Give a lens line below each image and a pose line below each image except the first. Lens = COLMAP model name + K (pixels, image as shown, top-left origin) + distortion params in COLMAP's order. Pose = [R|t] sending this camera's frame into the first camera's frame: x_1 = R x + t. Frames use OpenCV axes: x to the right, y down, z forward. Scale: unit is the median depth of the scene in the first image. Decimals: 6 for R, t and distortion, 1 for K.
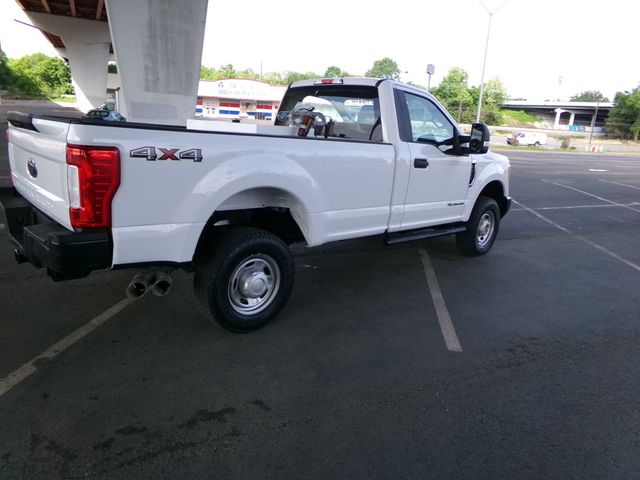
lens RADIAL K [[427.5, 0, 320.0], [0, 427.5, 240.0], [0, 0, 1]] dist [-0.016288, 0.034871]
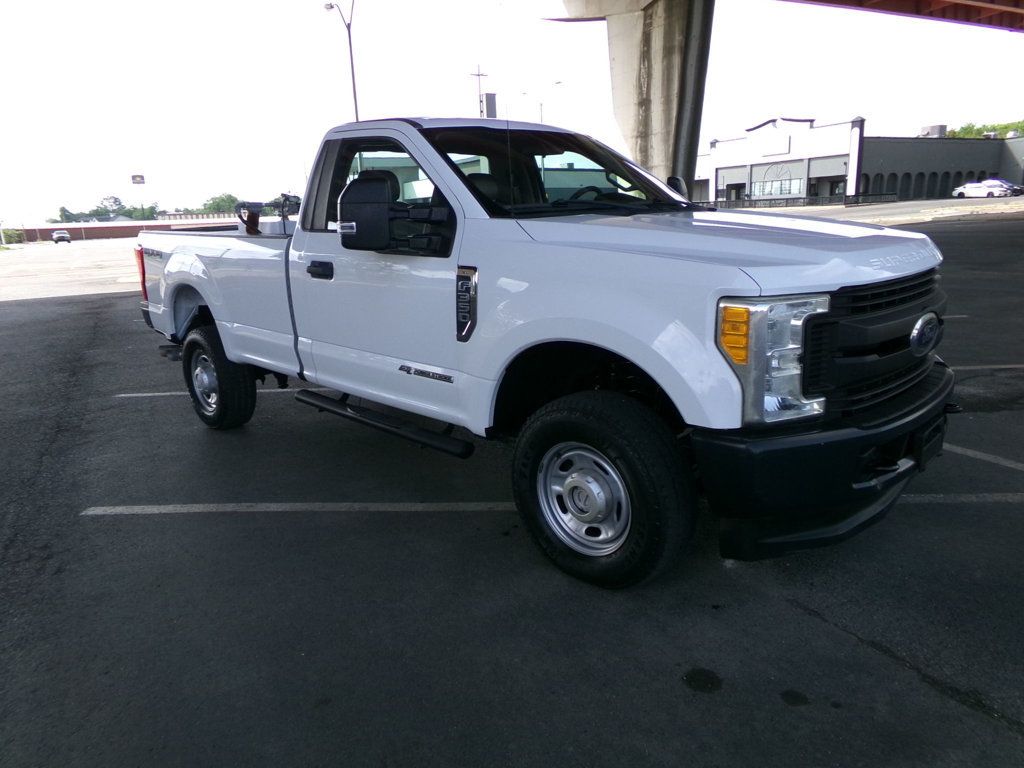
lens RADIAL K [[684.0, 0, 512.0], [0, 684.0, 384.0], [0, 0, 1]] dist [-0.016288, 0.034871]
pose [[0.064866, 0.178802, -0.981744, 1.103613], [-0.212682, 0.963689, 0.161461, -0.225157], [0.974966, 0.198326, 0.100539, 1.151668]]
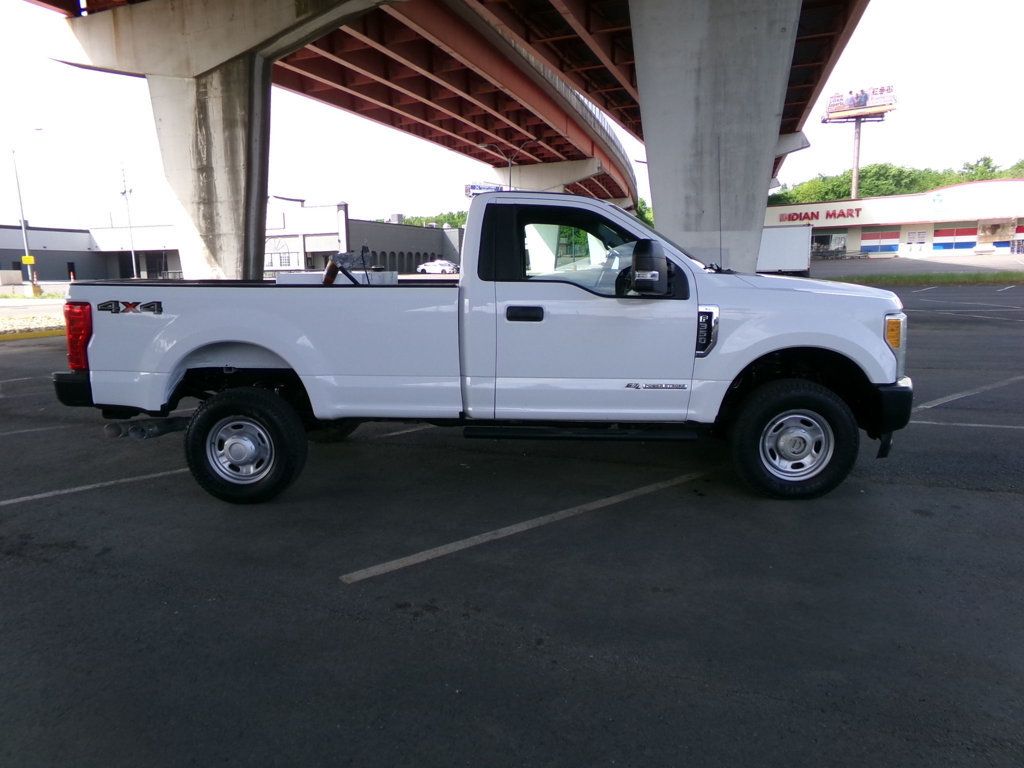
lens RADIAL K [[680.3, 0, 512.0], [0, 680.3, 384.0], [0, 0, 1]] dist [-0.020708, 0.052774]
pose [[0.699521, 0.045673, -0.713151, 0.925376], [-0.124041, 0.990567, -0.058231, -0.014946], [0.703764, 0.129193, 0.698588, 0.289313]]
